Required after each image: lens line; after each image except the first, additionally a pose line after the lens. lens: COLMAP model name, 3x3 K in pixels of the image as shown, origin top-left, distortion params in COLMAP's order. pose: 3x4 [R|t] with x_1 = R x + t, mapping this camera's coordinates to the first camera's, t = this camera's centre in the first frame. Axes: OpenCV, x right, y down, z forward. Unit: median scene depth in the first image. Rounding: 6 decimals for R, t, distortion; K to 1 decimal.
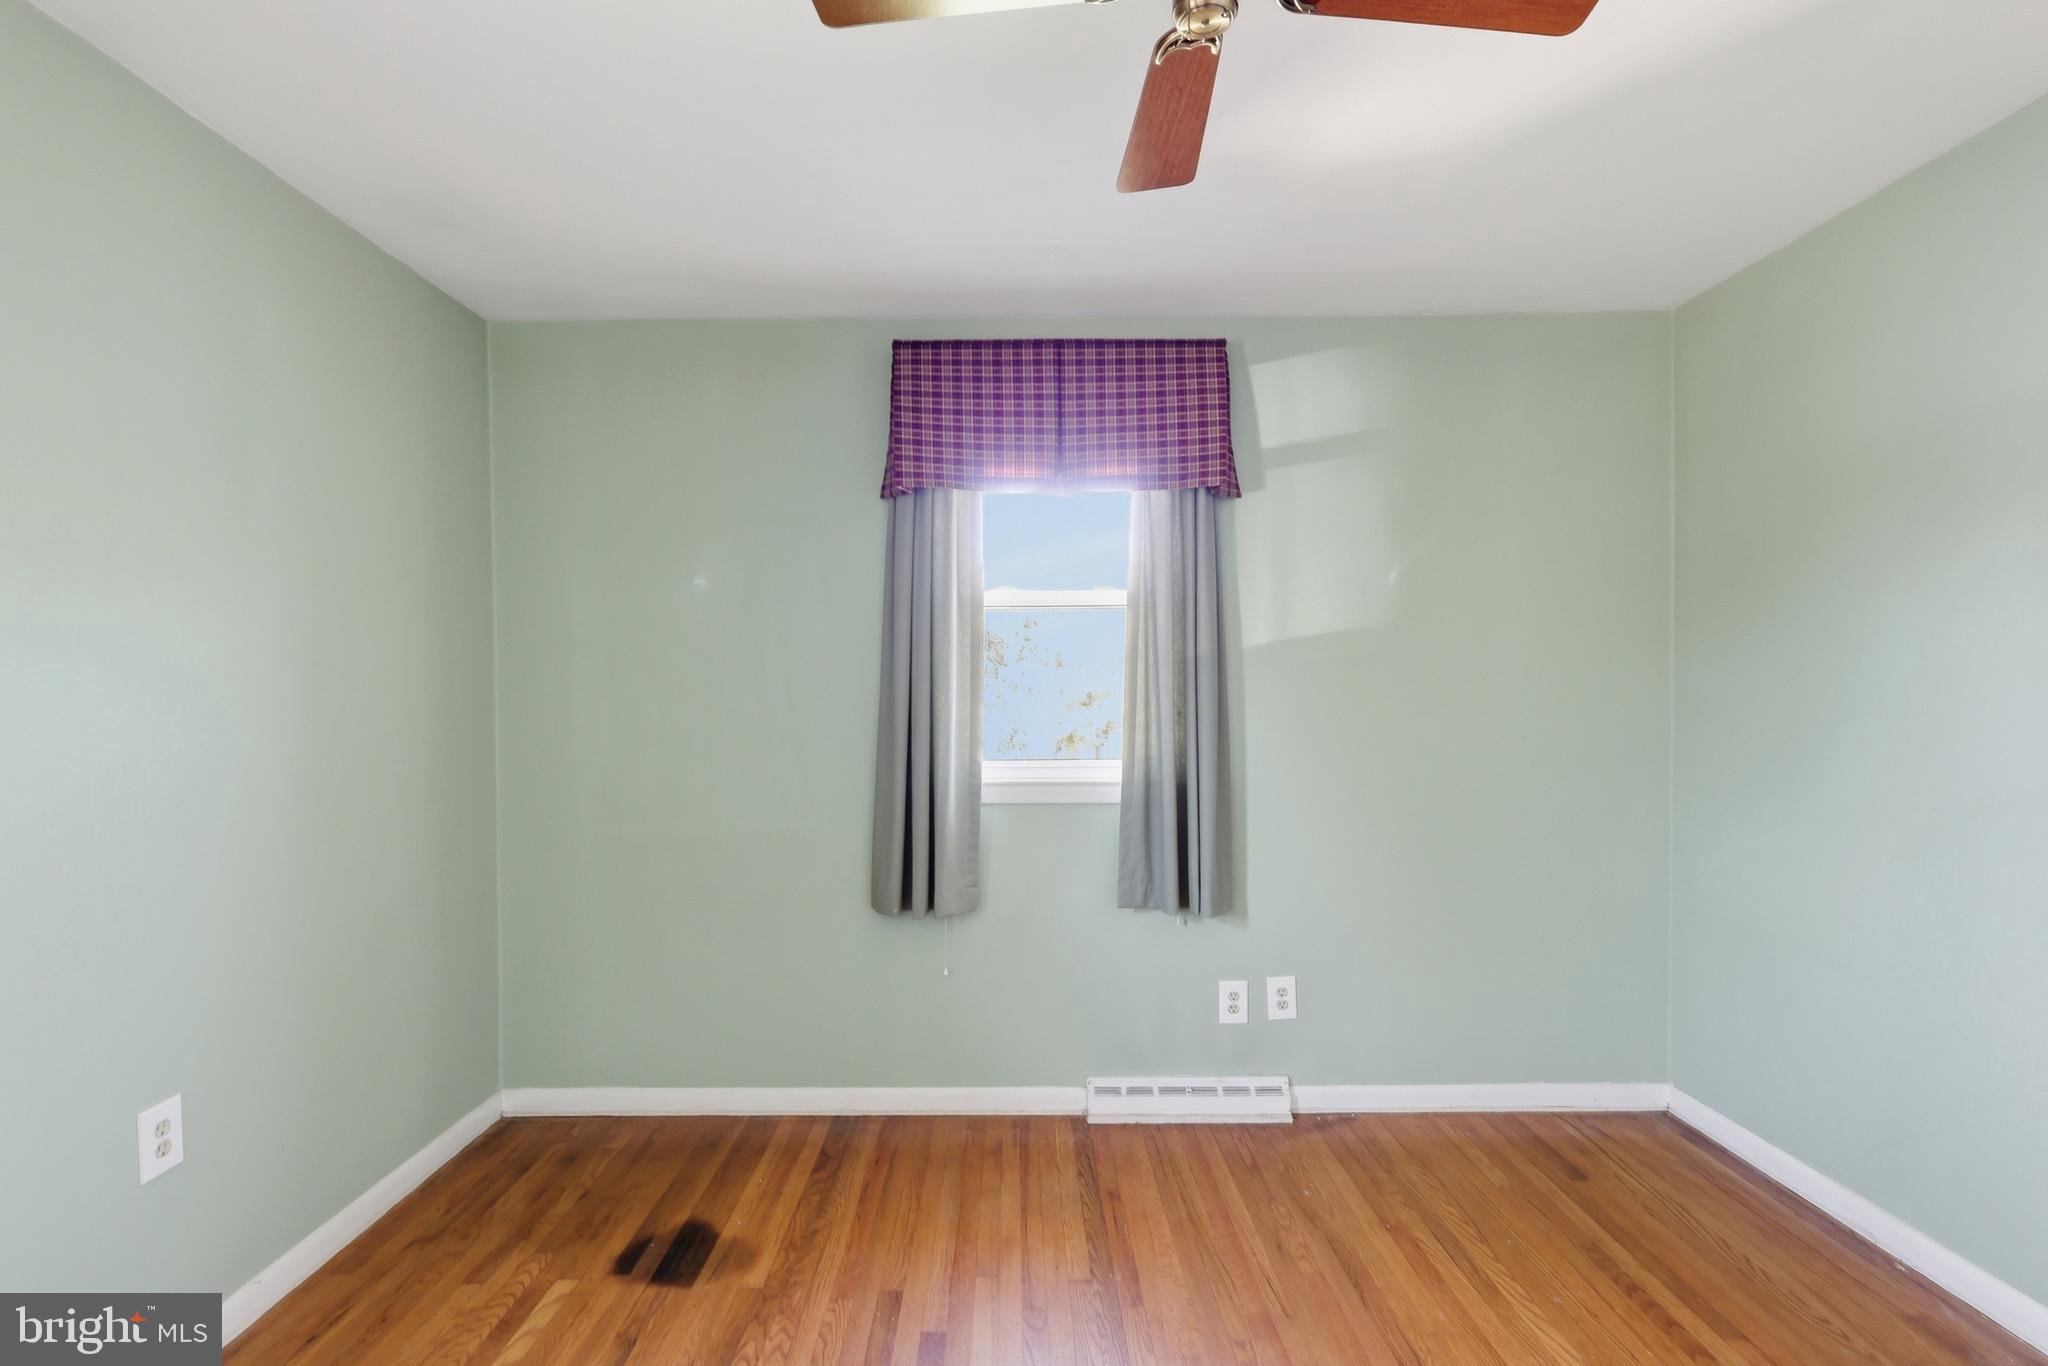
lens RADIAL K [[988.4, 0, 1031.4], [0, 988.4, 693.8], [0, 0, 1]] dist [-0.010072, 0.001056]
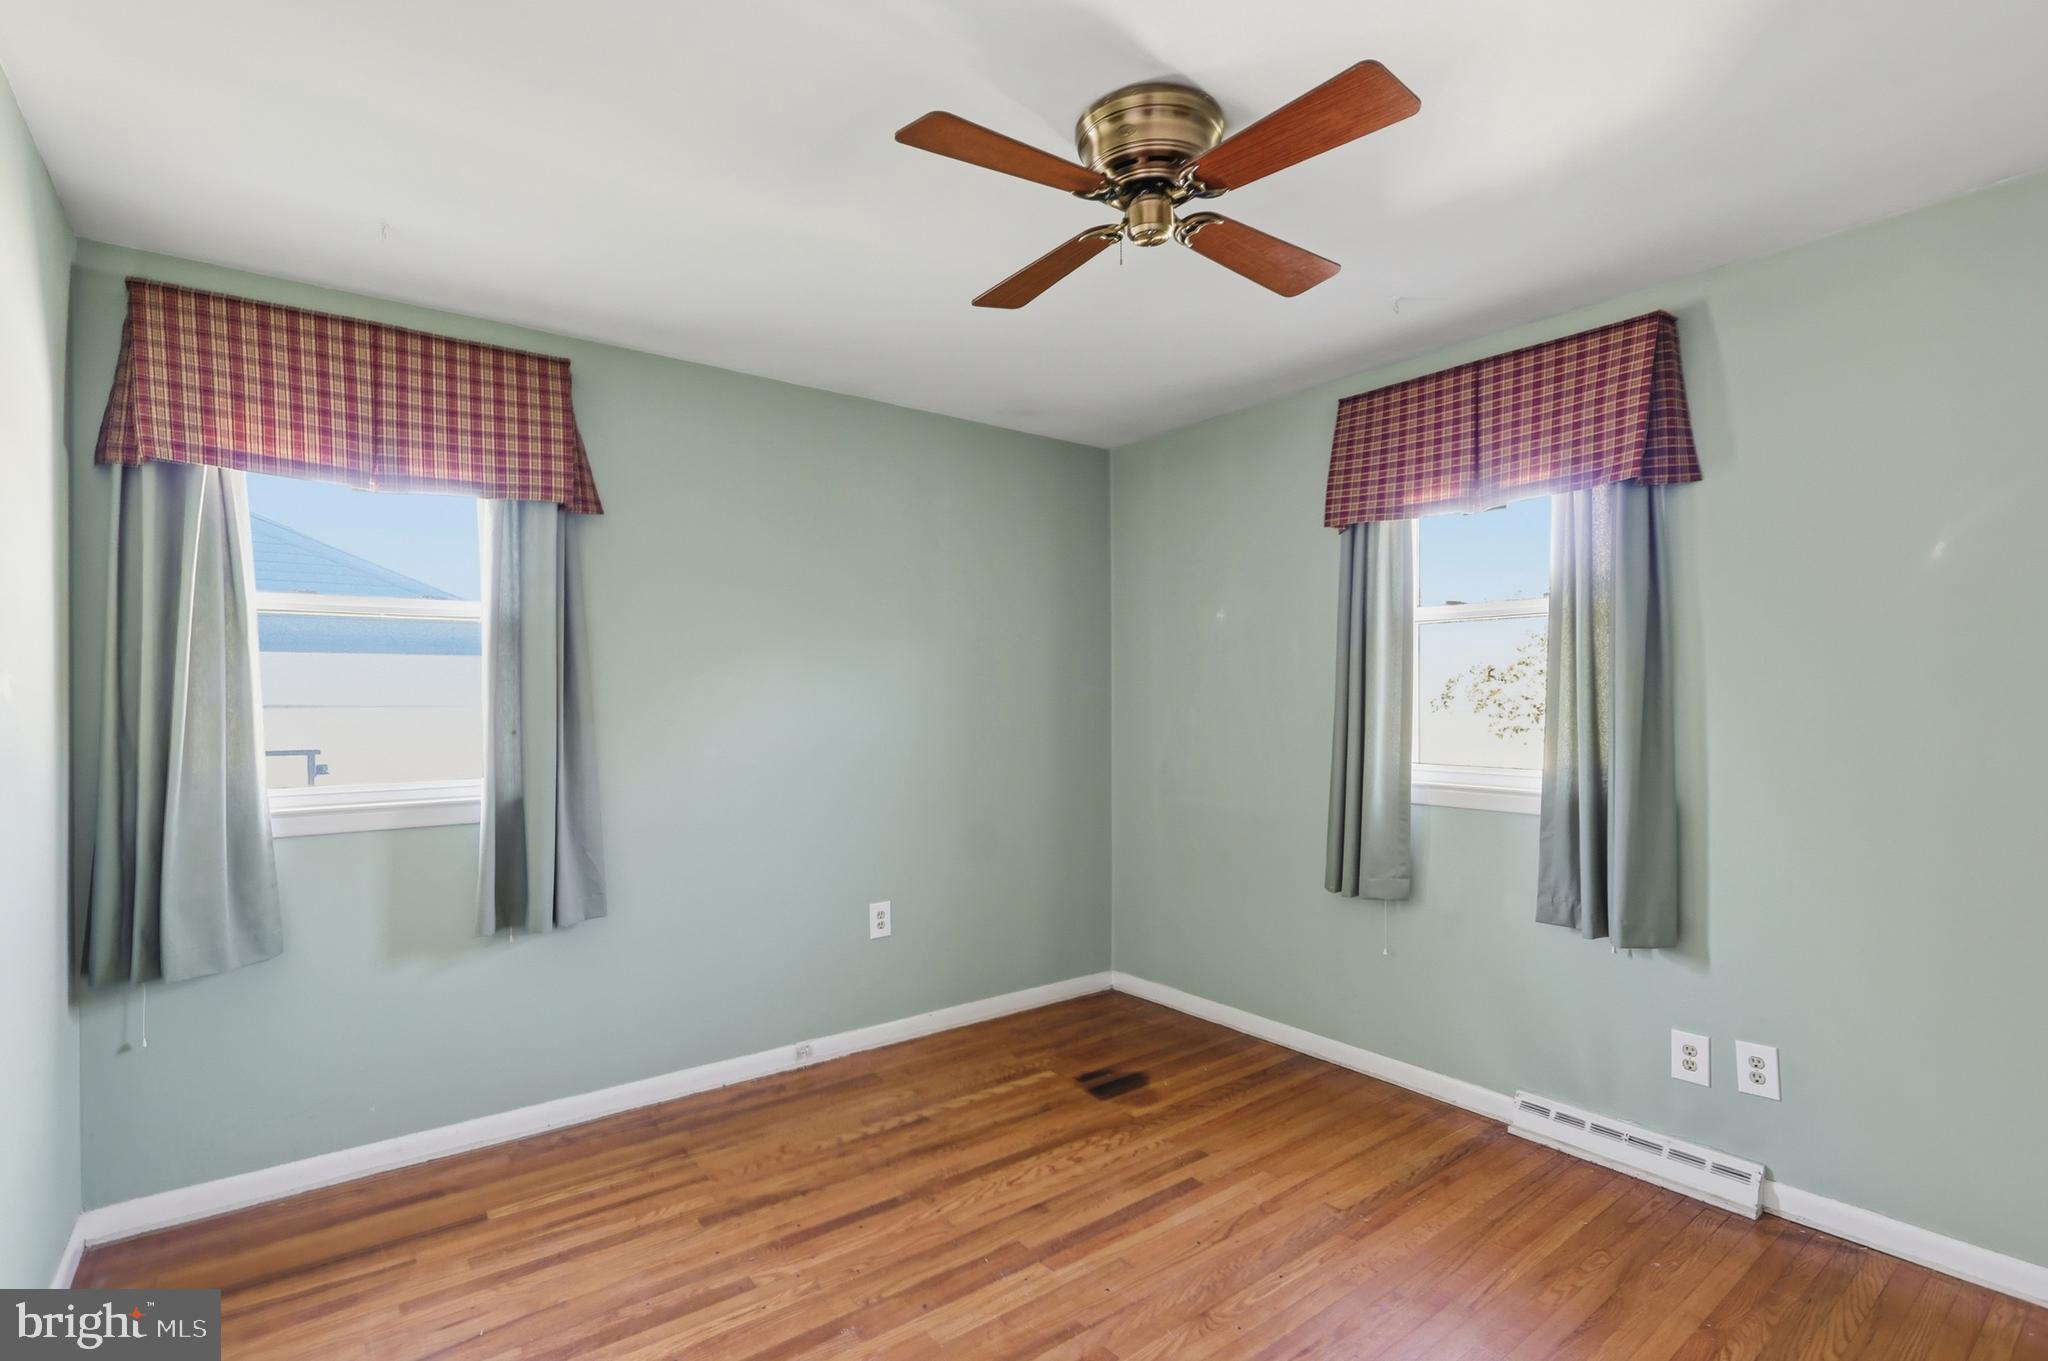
lens RADIAL K [[988.4, 0, 1018.1], [0, 988.4, 683.4], [0, 0, 1]] dist [-0.010072, 0.001056]
pose [[0.599919, -0.008126, -0.800020, 0.564076], [-0.003189, 0.999916, -0.012548, -0.006299], [0.800055, 0.010079, 0.599843, -0.002199]]
